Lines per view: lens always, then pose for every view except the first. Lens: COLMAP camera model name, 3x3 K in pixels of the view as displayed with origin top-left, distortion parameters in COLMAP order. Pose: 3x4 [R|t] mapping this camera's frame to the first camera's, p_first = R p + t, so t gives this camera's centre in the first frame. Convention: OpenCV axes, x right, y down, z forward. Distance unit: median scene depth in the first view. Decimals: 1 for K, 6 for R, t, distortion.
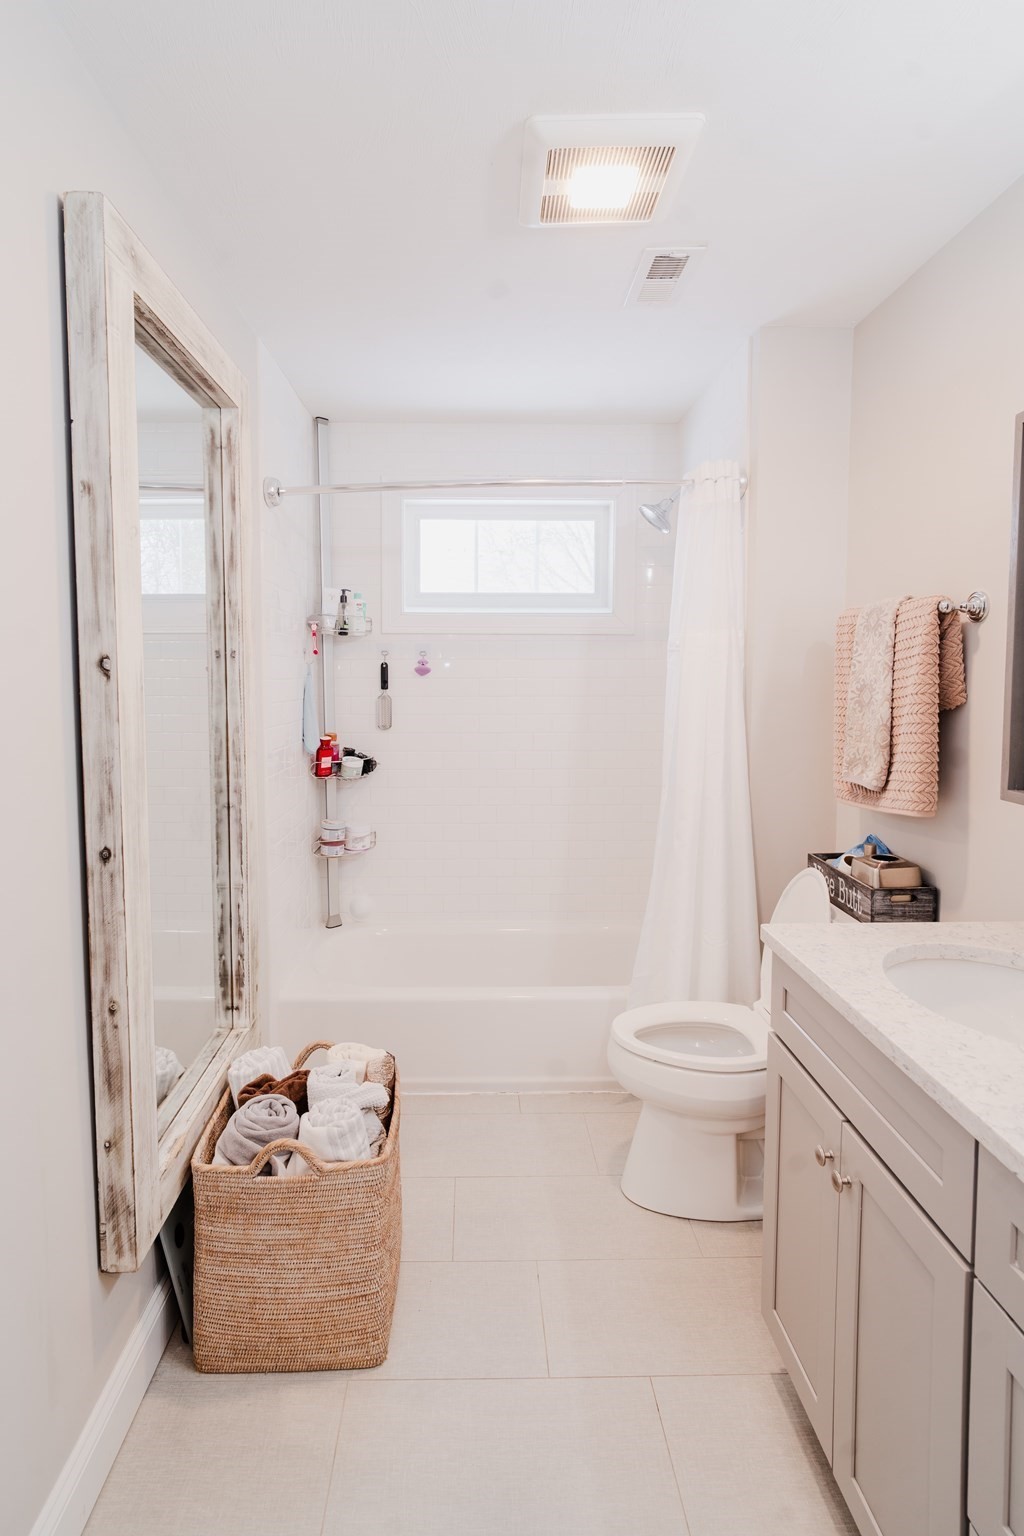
lens RADIAL K [[761.5, 0, 513.8], [0, 761.5, 733.2], [0, 0, 1]] dist [-0.022717, 0.011429]
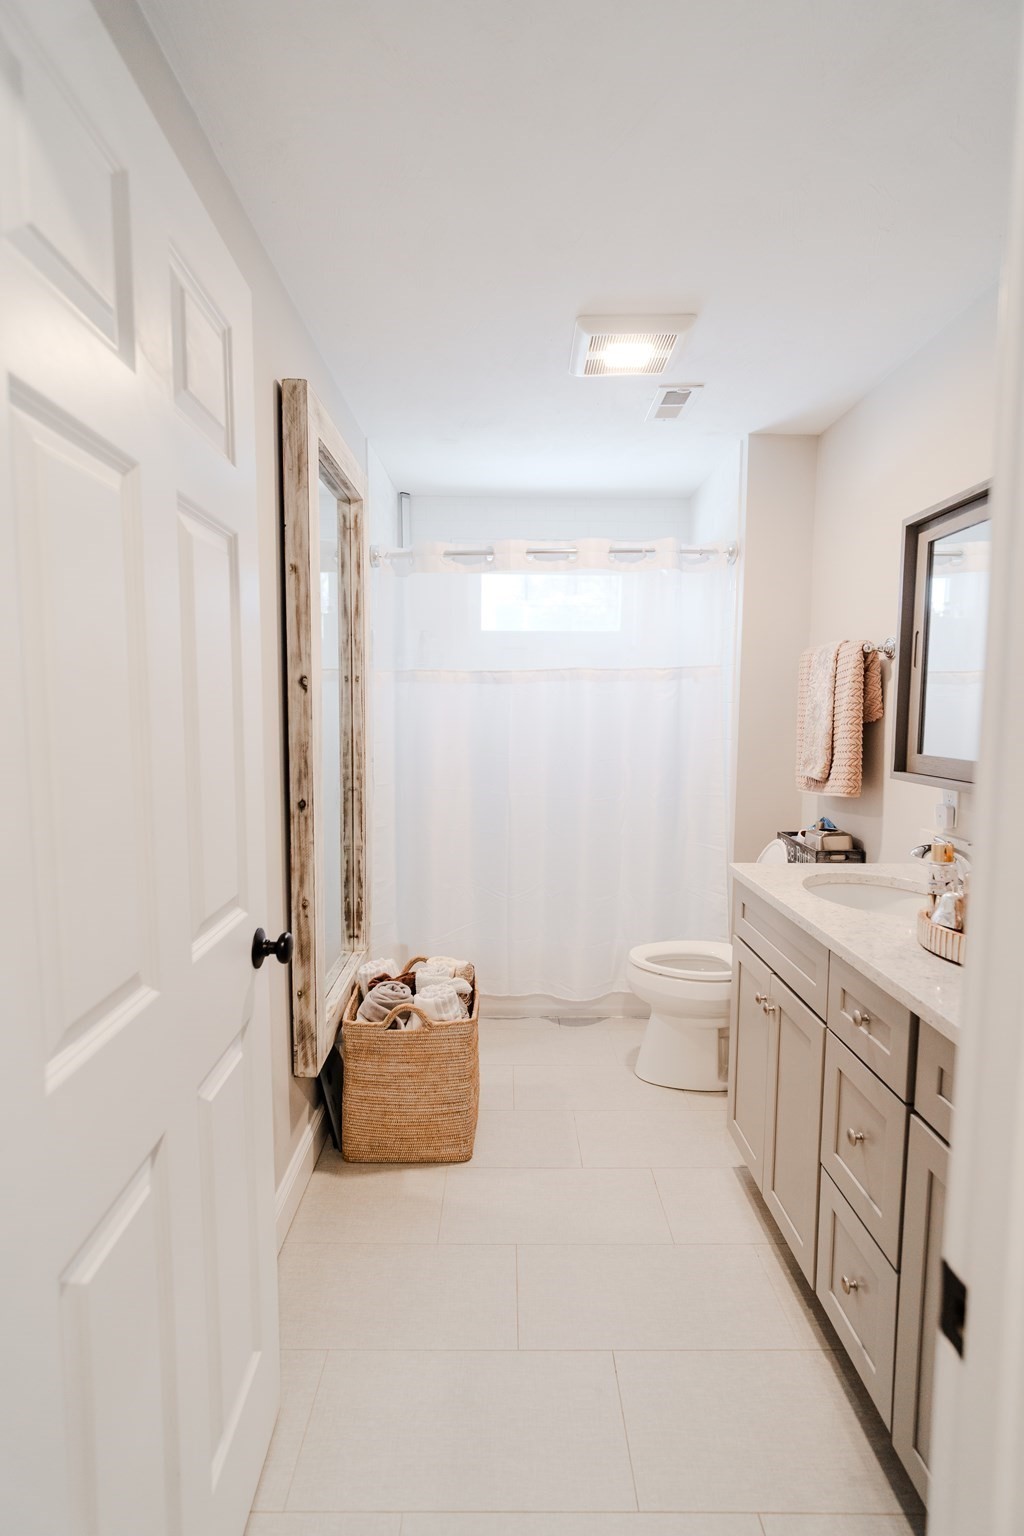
lens RADIAL K [[720.0, 0, 536.3], [0, 720.0, 775.2], [0, 0, 1]] dist [-0.018944, 0.008716]
pose [[0.999869, 0.009537, -0.013103, -0.028892], [-0.009319, 0.999819, 0.016610, 0.052031], [0.013259, -0.016486, 0.999776, -0.343345]]
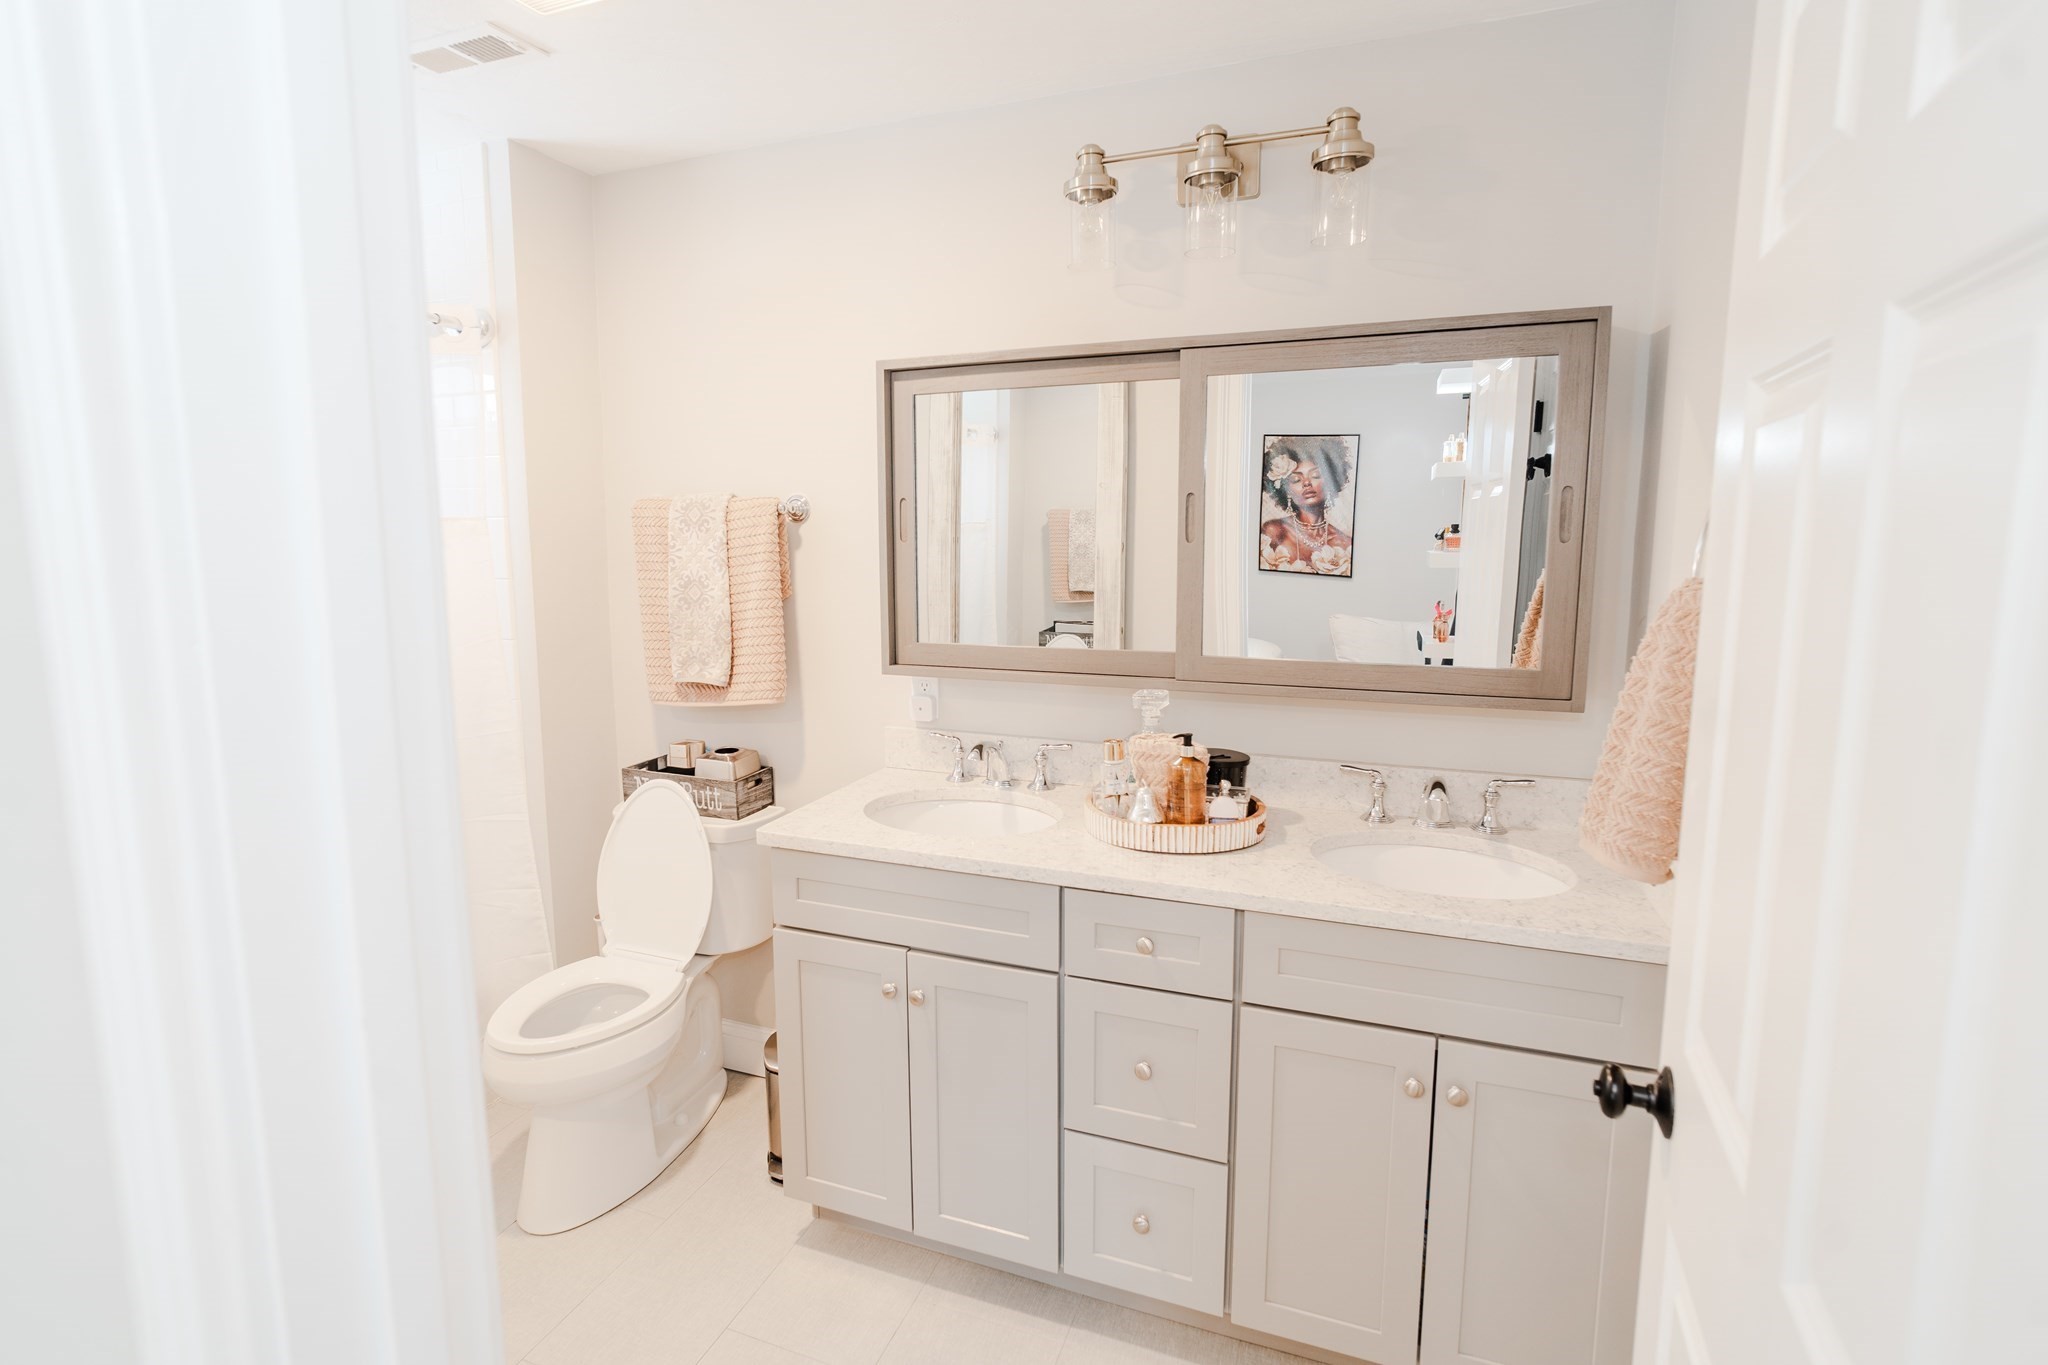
lens RADIAL K [[983.7, 0, 965.8], [0, 983.7, 669.1], [0, 0, 1]] dist [-0.016041, 0.000158]
pose [[0.419777, -0.125467, 0.898914, -0.600769], [0.075274, 0.991800, 0.103280, -0.061783], [-0.904501, 0.024310, 0.425779, 0.158851]]
